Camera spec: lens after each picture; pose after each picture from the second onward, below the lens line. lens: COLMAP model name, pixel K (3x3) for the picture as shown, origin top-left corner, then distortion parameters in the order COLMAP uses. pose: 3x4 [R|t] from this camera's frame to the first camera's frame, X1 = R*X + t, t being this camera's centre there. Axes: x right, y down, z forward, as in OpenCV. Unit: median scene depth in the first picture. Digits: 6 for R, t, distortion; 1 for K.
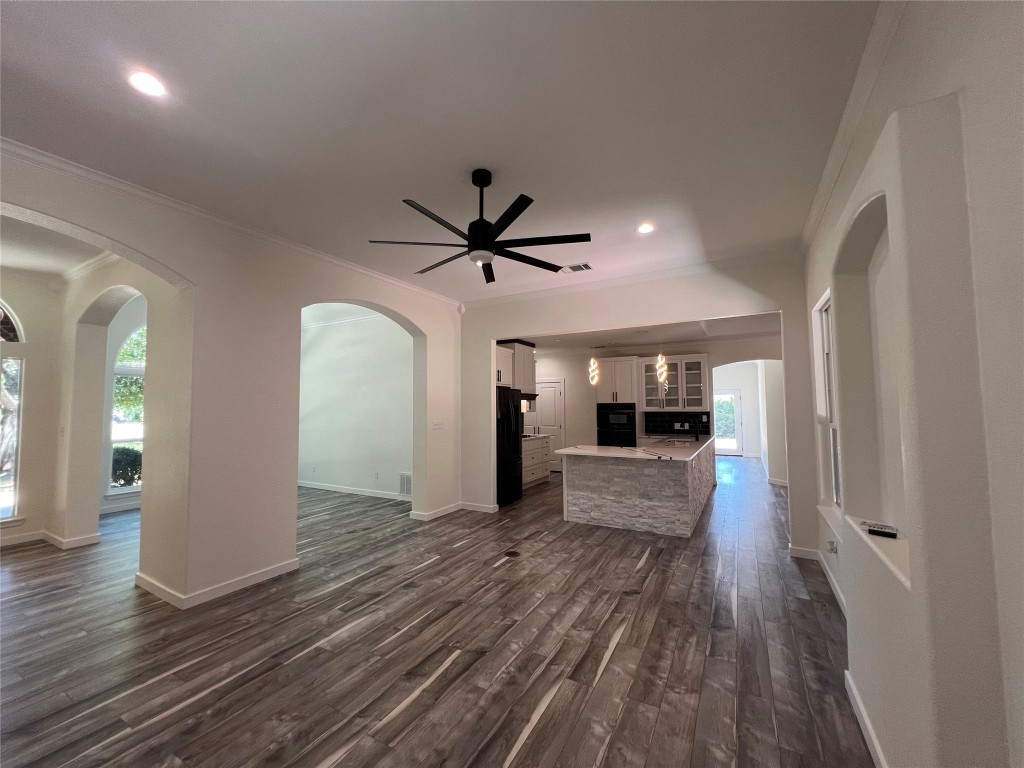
lens RADIAL K [[411.5, 0, 507.6], [0, 411.5, 383.7], [0, 0, 1]] dist [-0.001203, 0.000486]
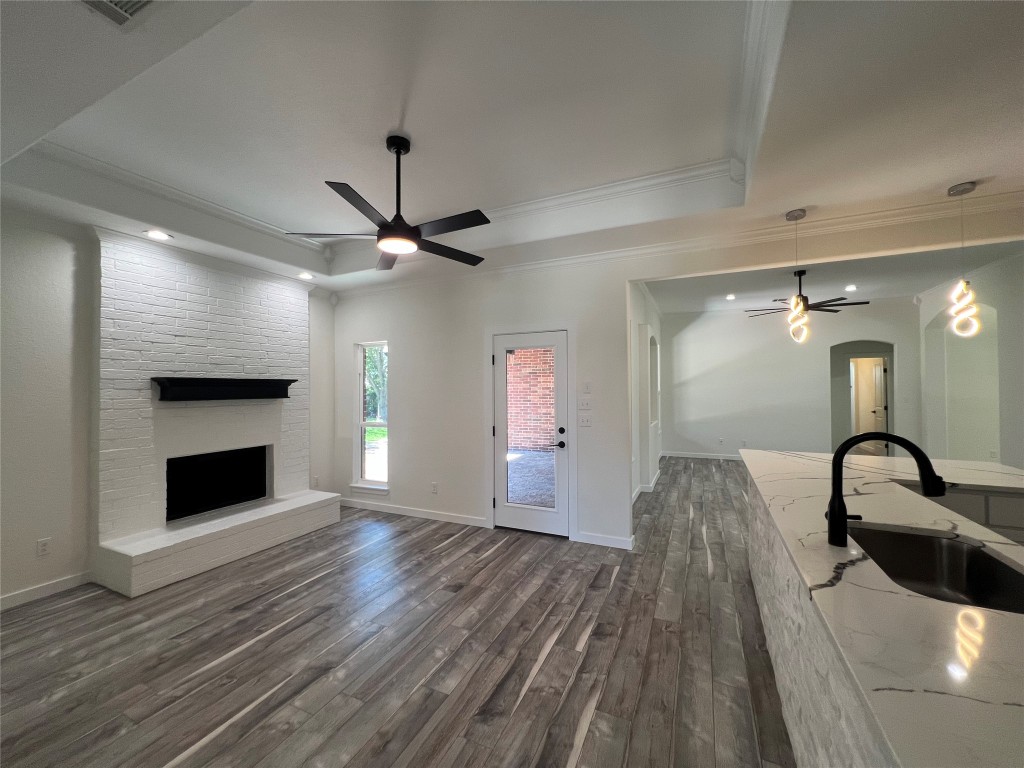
lens RADIAL K [[411.5, 0, 508.2], [0, 411.5, 383.0], [0, 0, 1]] dist [-0.001203, 0.000486]
pose [[-0.996364, 0.021434, -0.082458, 1.054600], [0.027287, 0.997137, -0.070520, 0.102904], [0.080710, -0.072513, -0.994096, 1.960320]]
